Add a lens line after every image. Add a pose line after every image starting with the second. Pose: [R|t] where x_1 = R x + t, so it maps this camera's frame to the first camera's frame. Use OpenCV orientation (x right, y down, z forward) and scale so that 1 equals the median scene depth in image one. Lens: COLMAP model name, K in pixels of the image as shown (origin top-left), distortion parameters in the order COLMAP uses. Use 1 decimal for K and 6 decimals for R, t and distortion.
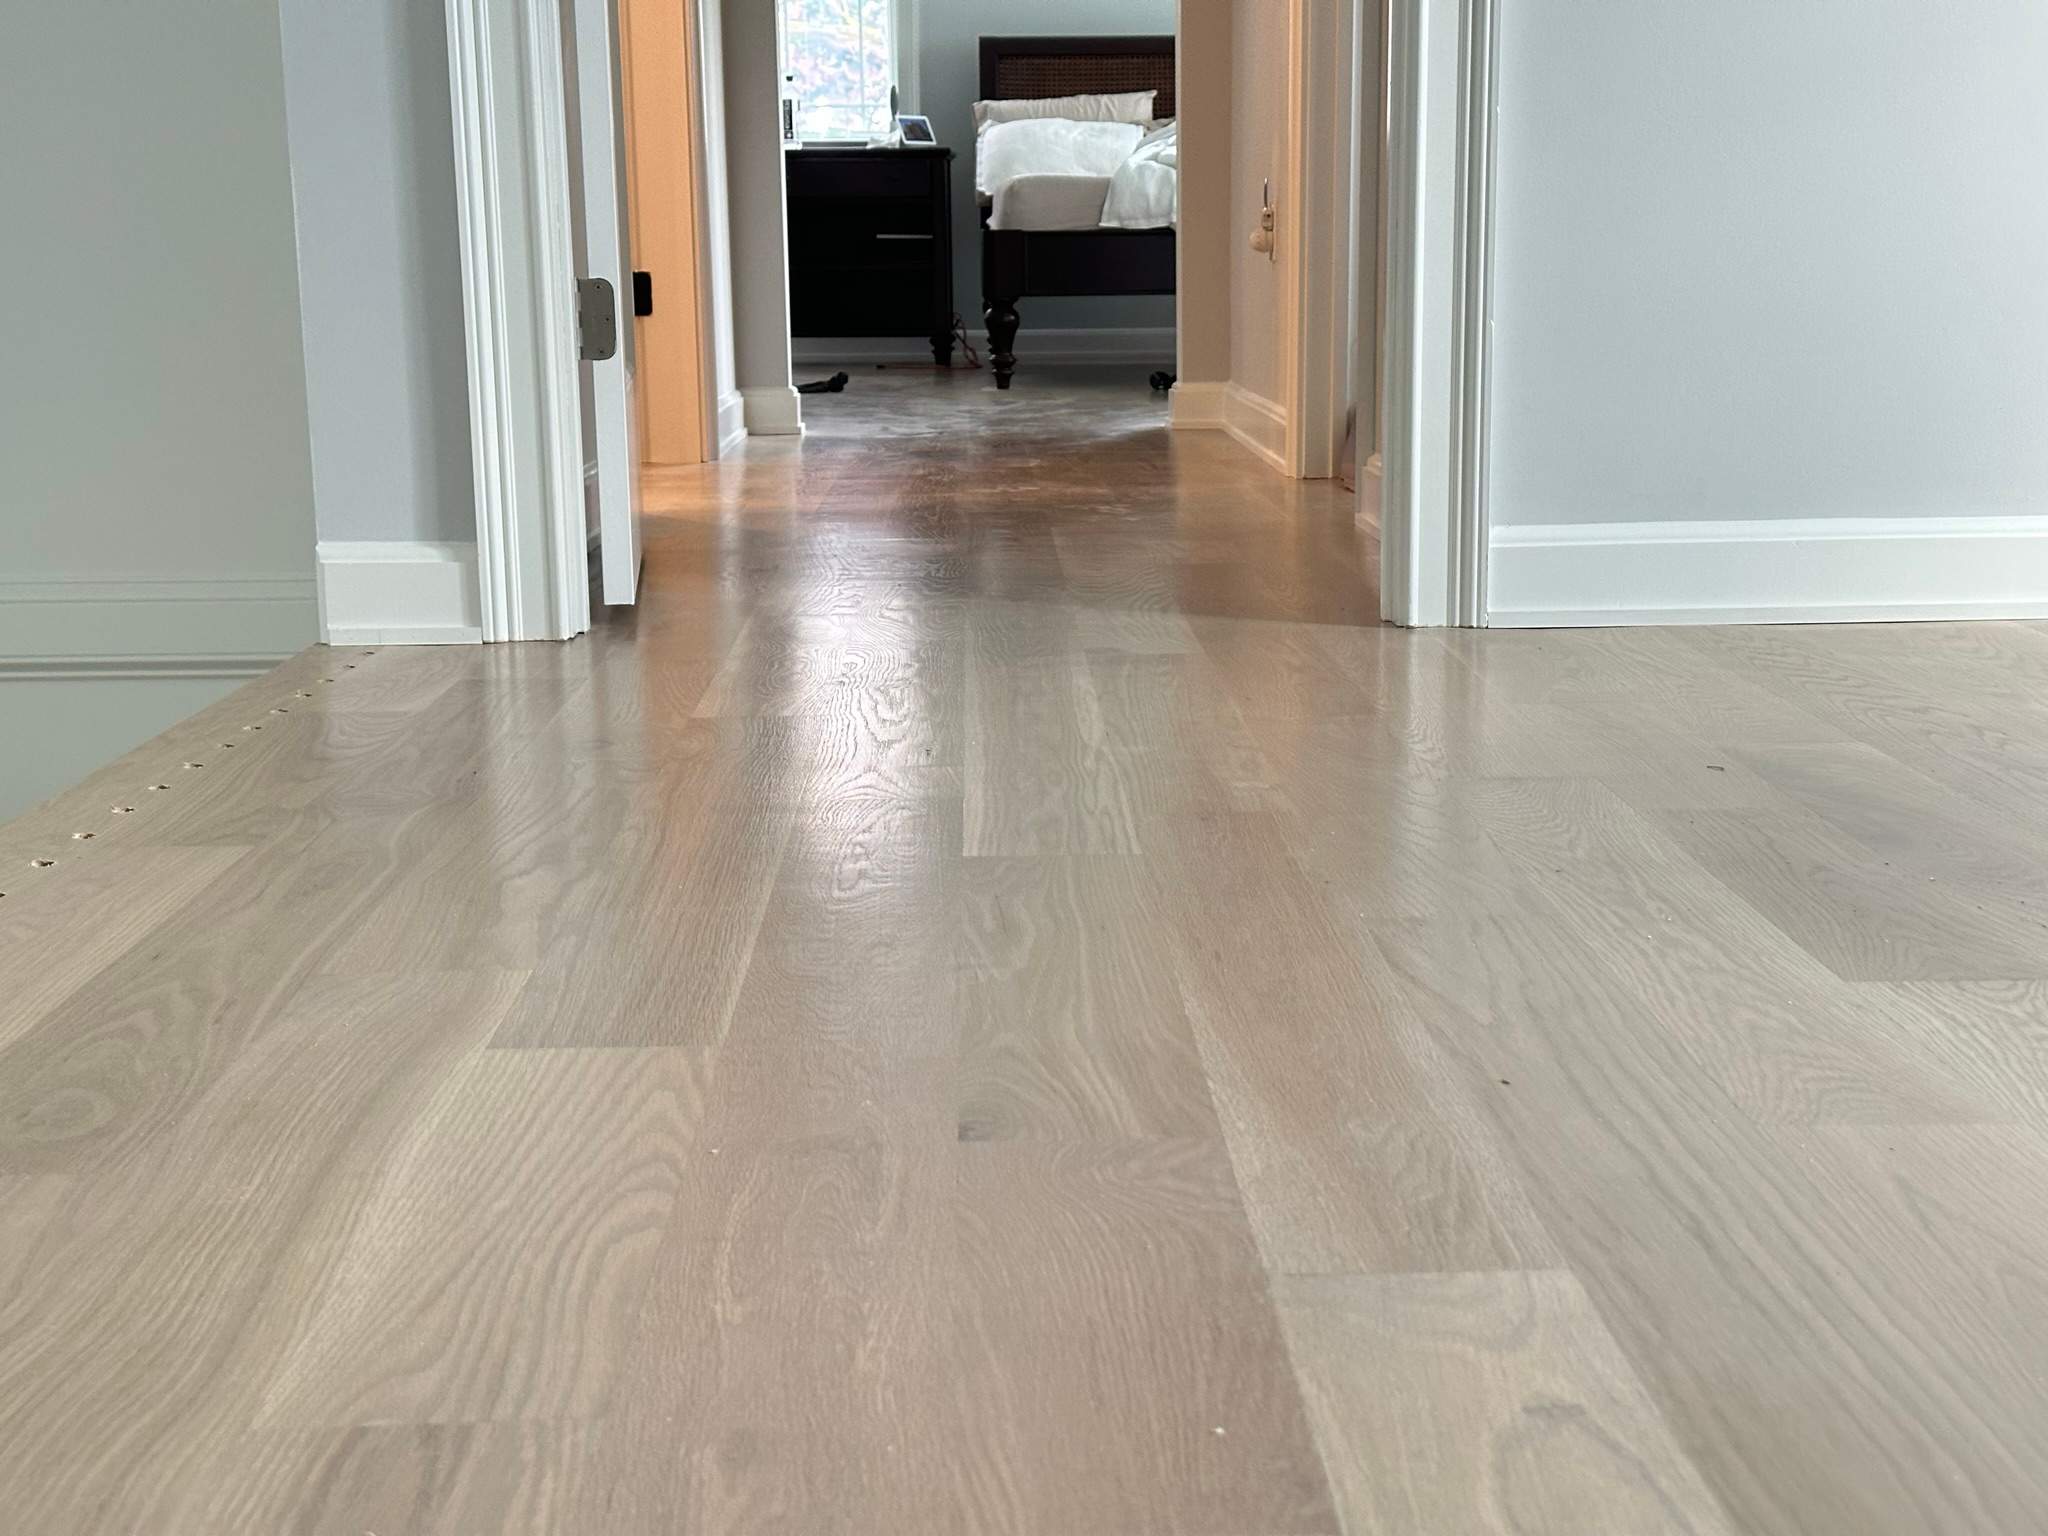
lens RADIAL K [[2859.5, 0, 1024.0], [0, 2859.5, 768.0], [0, 0, 1]] dist [0.004966, 0.004716]
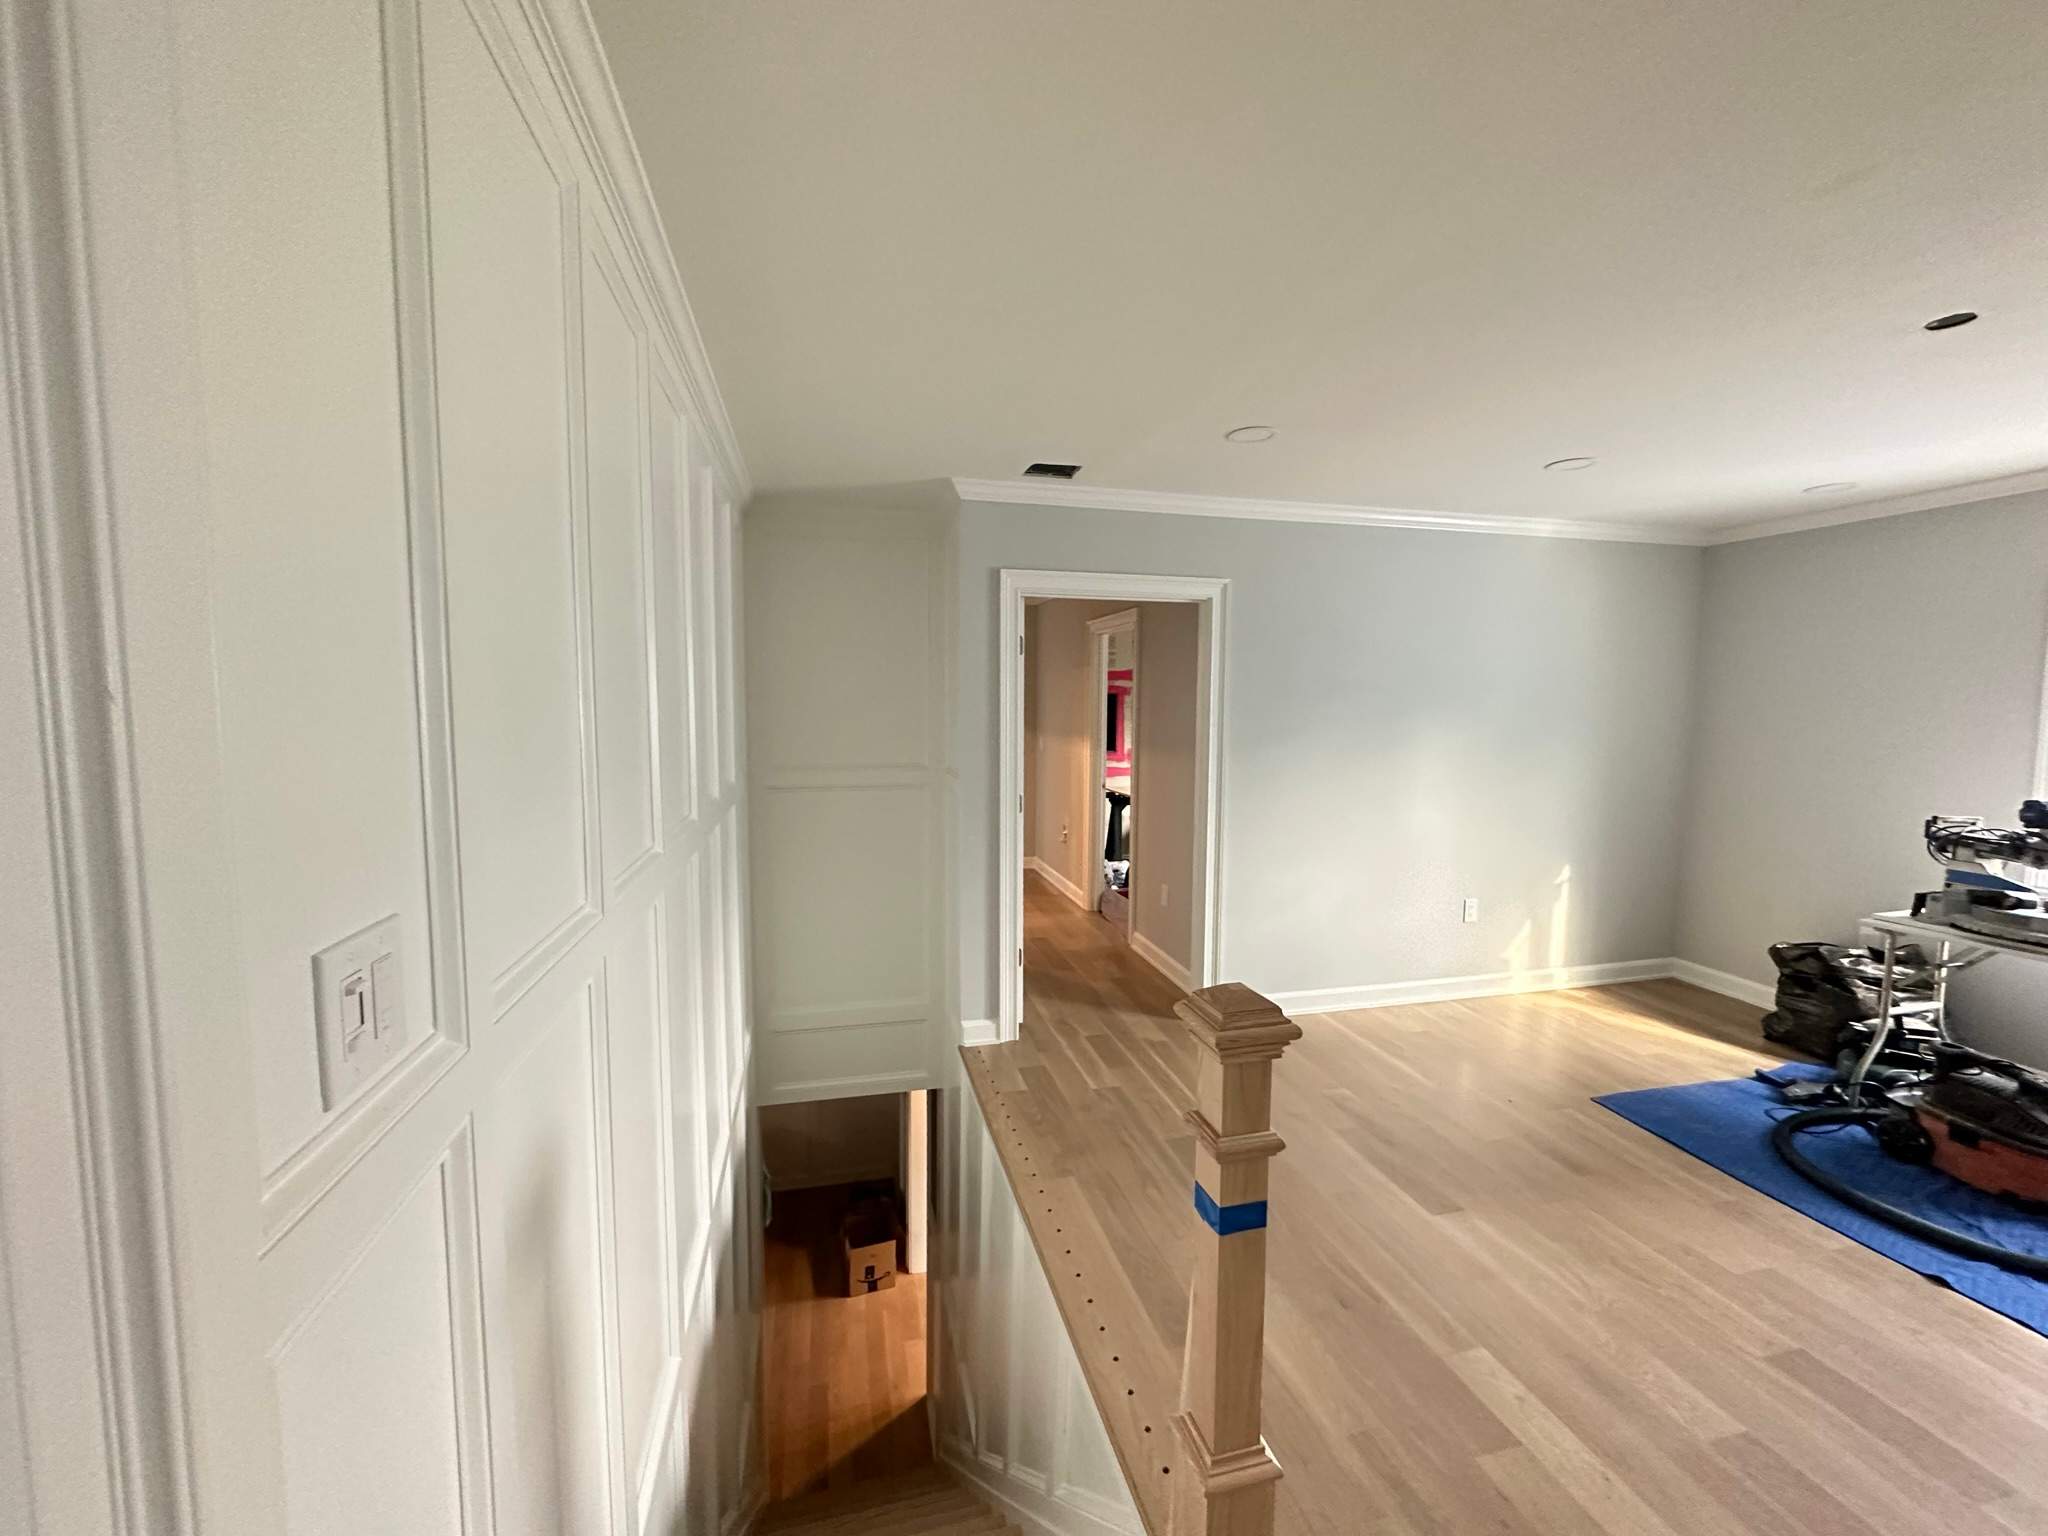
lens RADIAL K [[816.0, 0, 1024.0], [0, 816.0, 768.0], [0, 0, 1]] dist [-0.002594, 0.000036]
pose [[0.976145, 0.001899, 0.217114, -0.417933], [0.019622, 0.995099, -0.096922, -0.330170], [-0.216233, 0.098870, 0.971323, -0.213376]]
